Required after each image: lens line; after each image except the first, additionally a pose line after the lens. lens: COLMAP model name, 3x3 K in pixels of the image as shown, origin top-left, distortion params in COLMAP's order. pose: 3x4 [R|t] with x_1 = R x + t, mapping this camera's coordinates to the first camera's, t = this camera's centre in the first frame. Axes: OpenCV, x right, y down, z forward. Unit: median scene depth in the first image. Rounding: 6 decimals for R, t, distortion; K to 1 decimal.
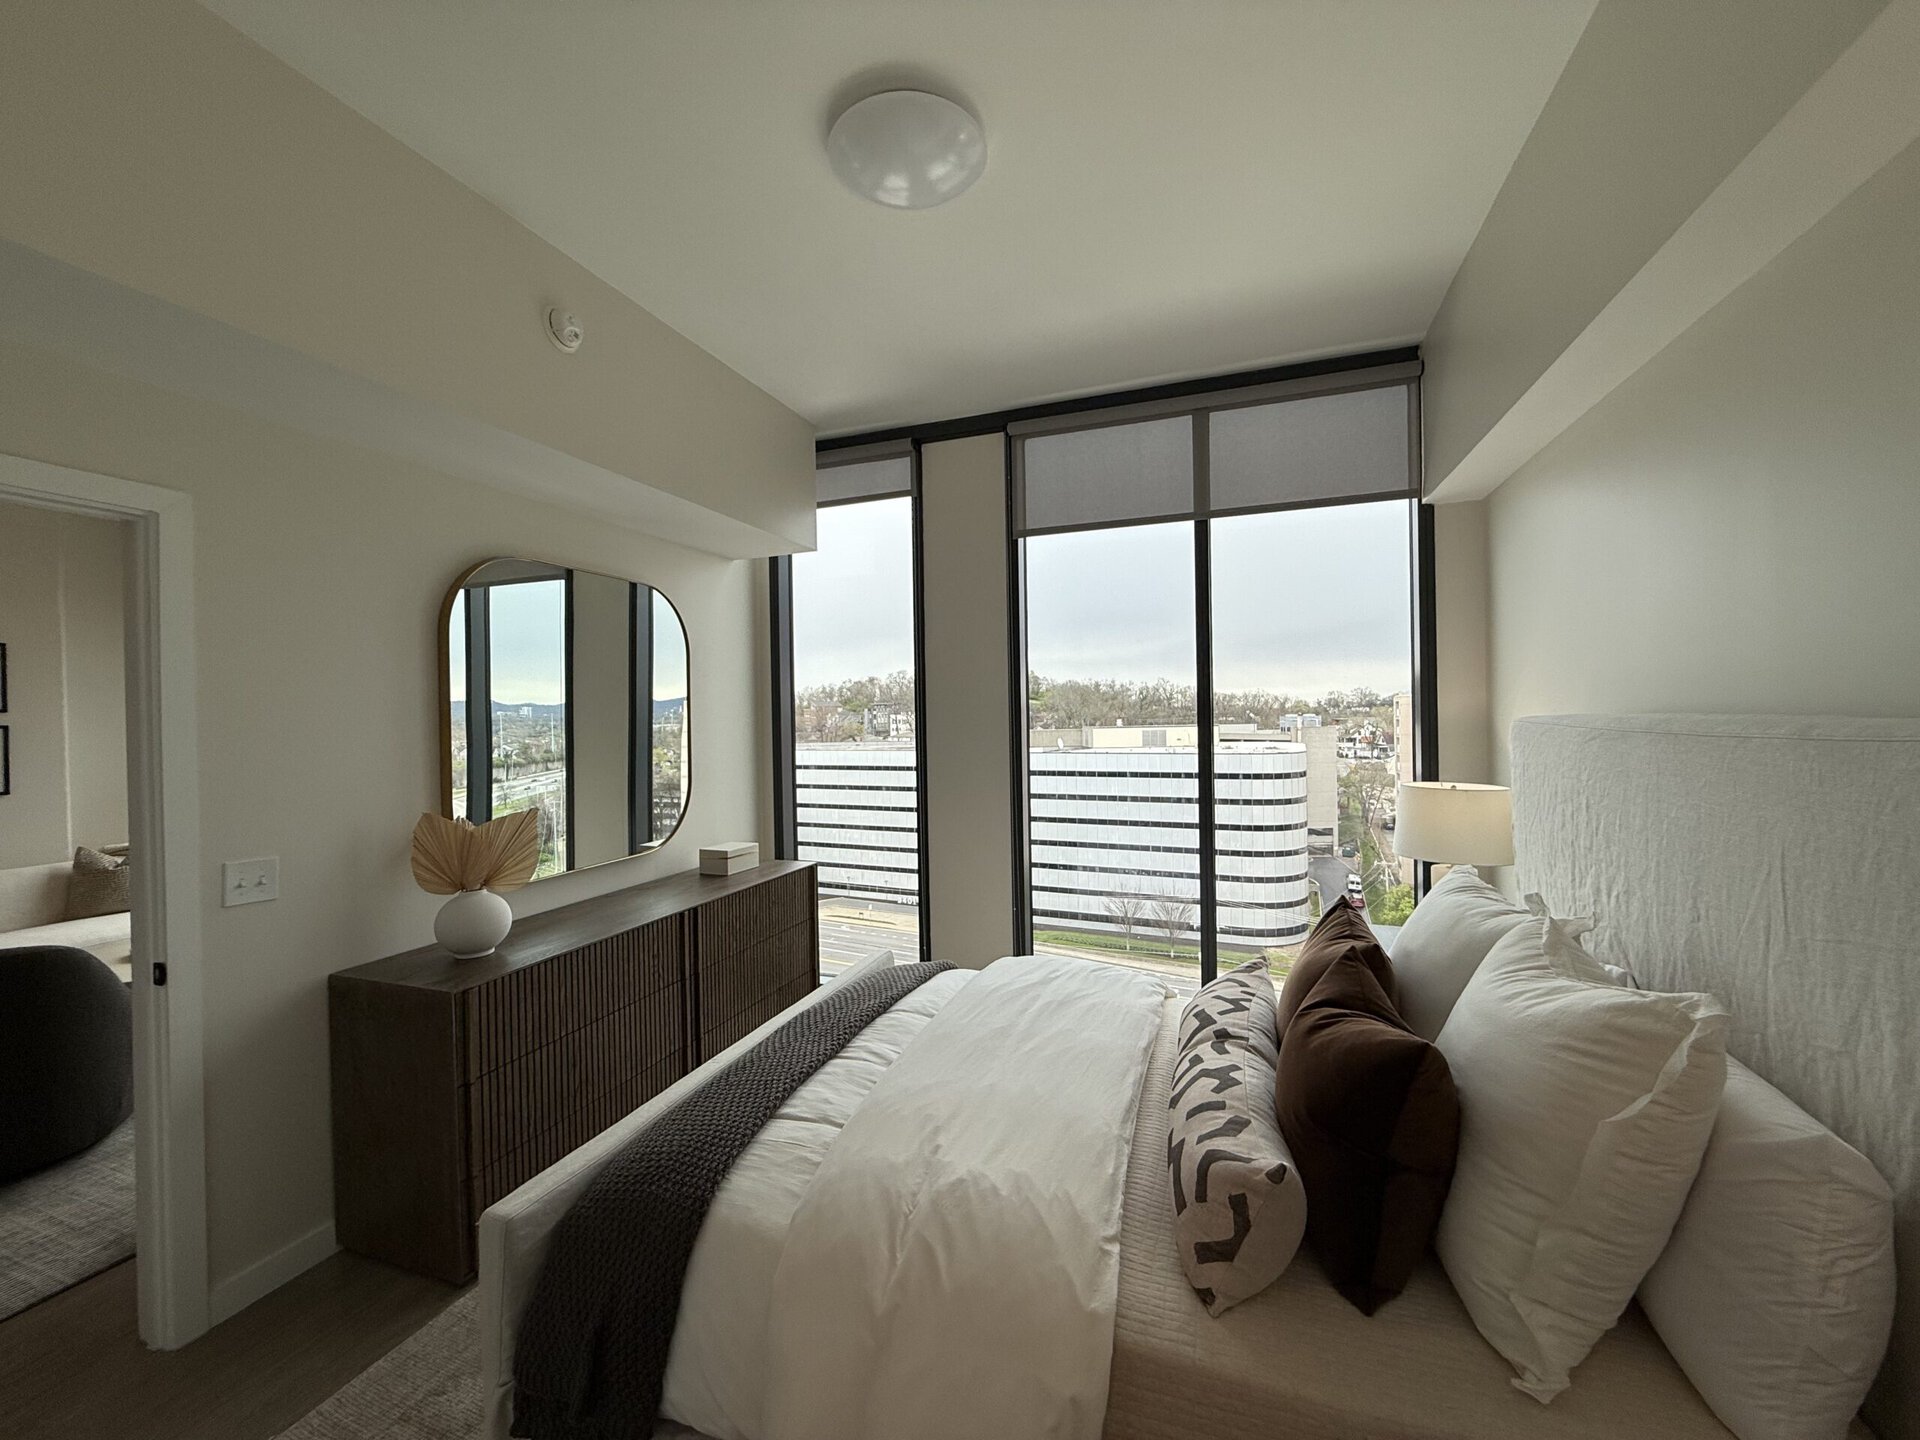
lens RADIAL K [[759.7, 0, 944.9], [0, 759.7, 722.0], [0, 0, 1]] dist [-0.000283, -0.000559]
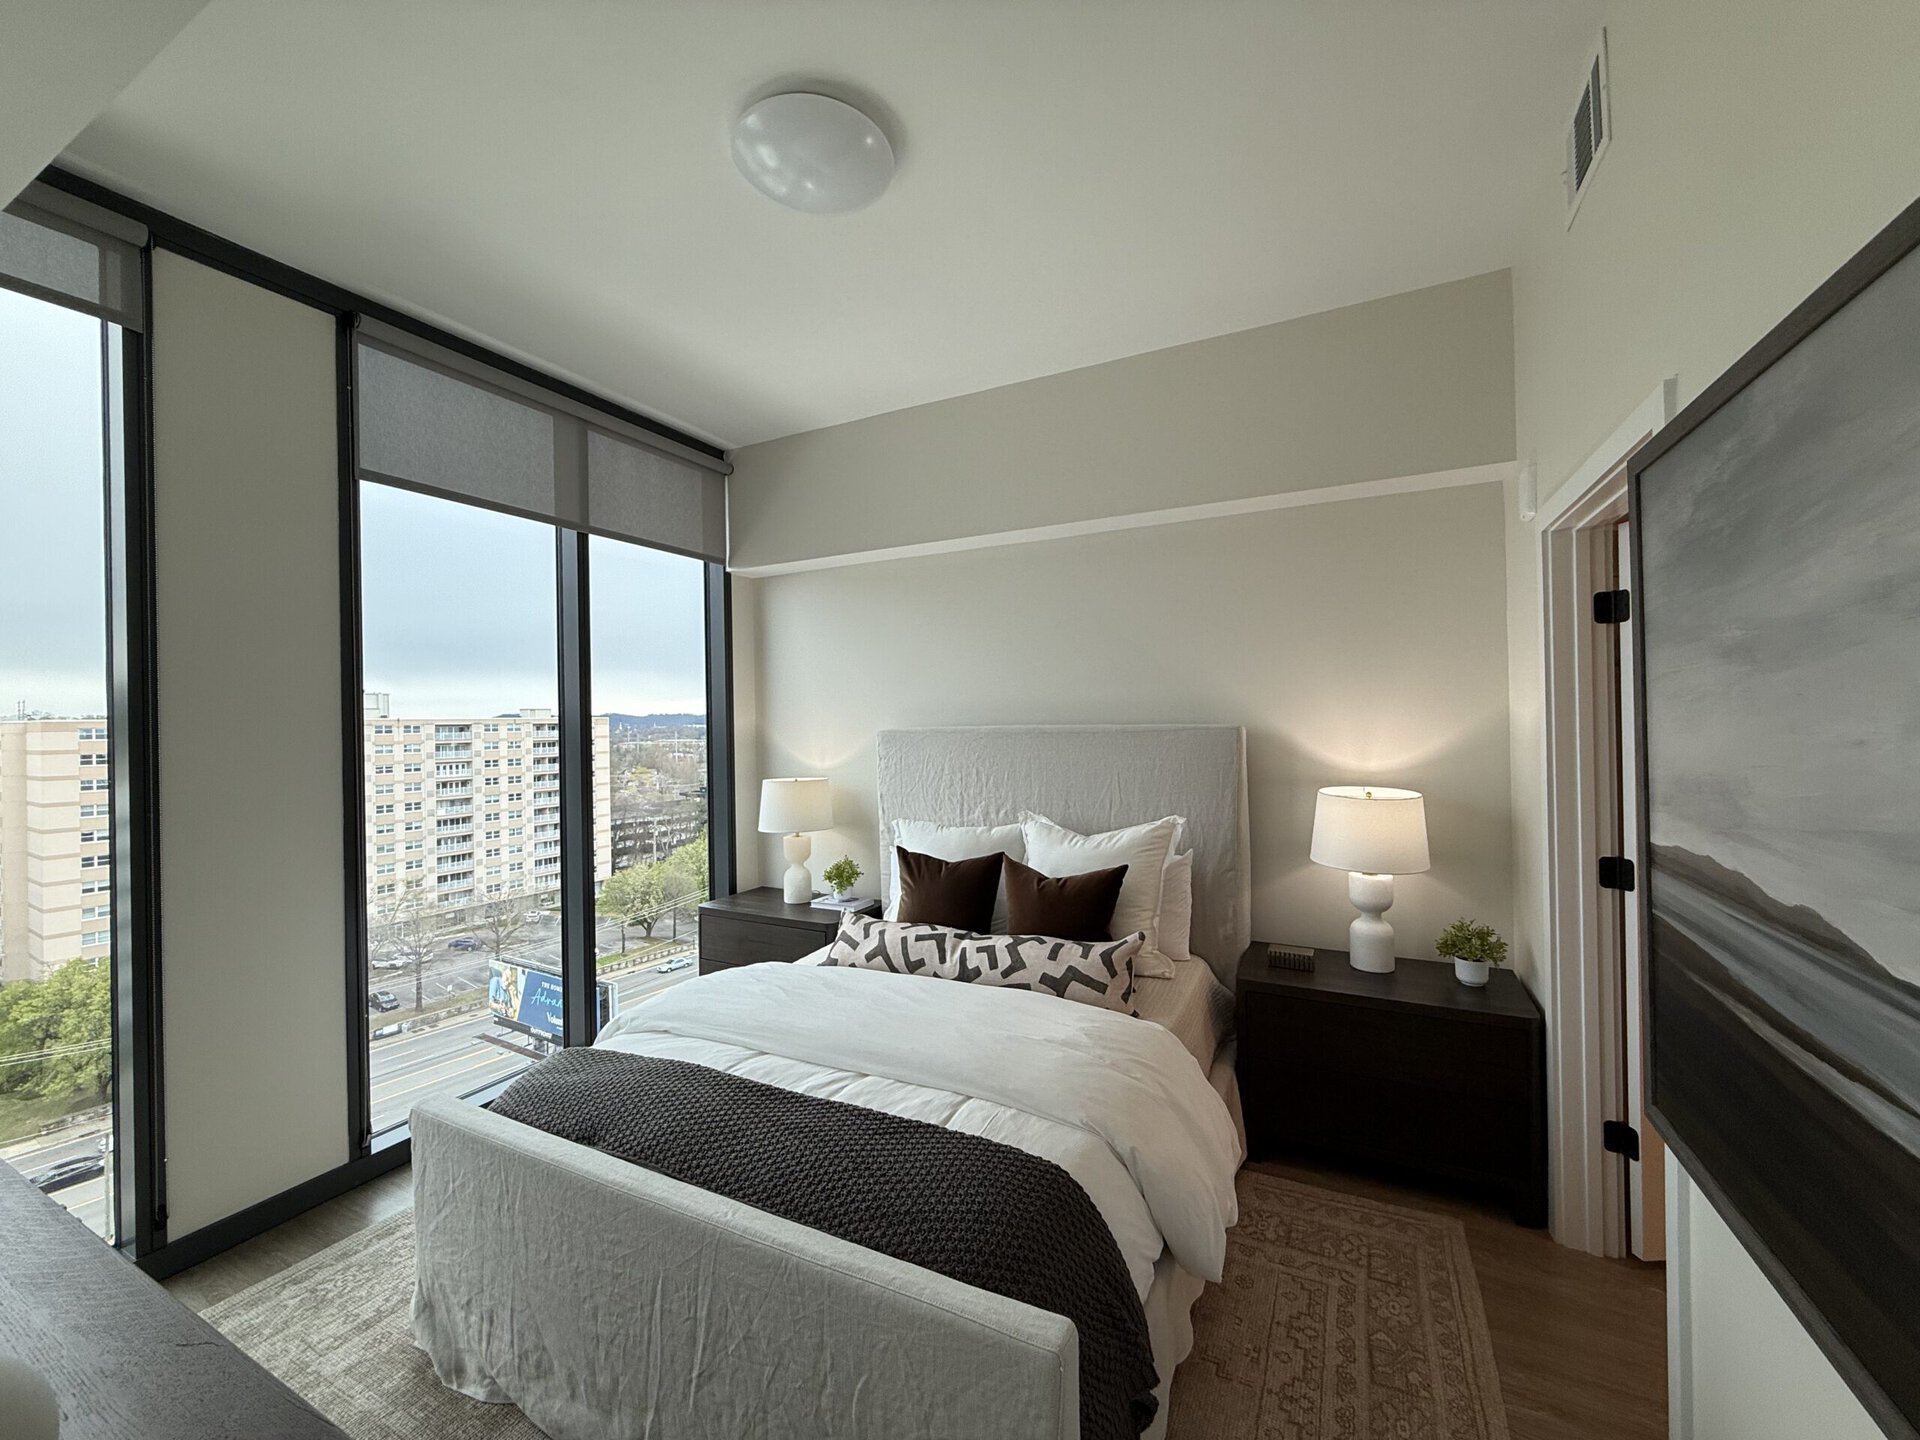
lens RADIAL K [[759.7, 0, 963.6], [0, 759.7, 720.1], [0, 0, 1]] dist [-0.000283, -0.000559]
pose [[0.120139, 0.016122, 0.992626, -0.573787], [0.021624, 0.999588, -0.018852, 0.004599], [-0.992522, 0.023729, 0.119741, 0.402661]]
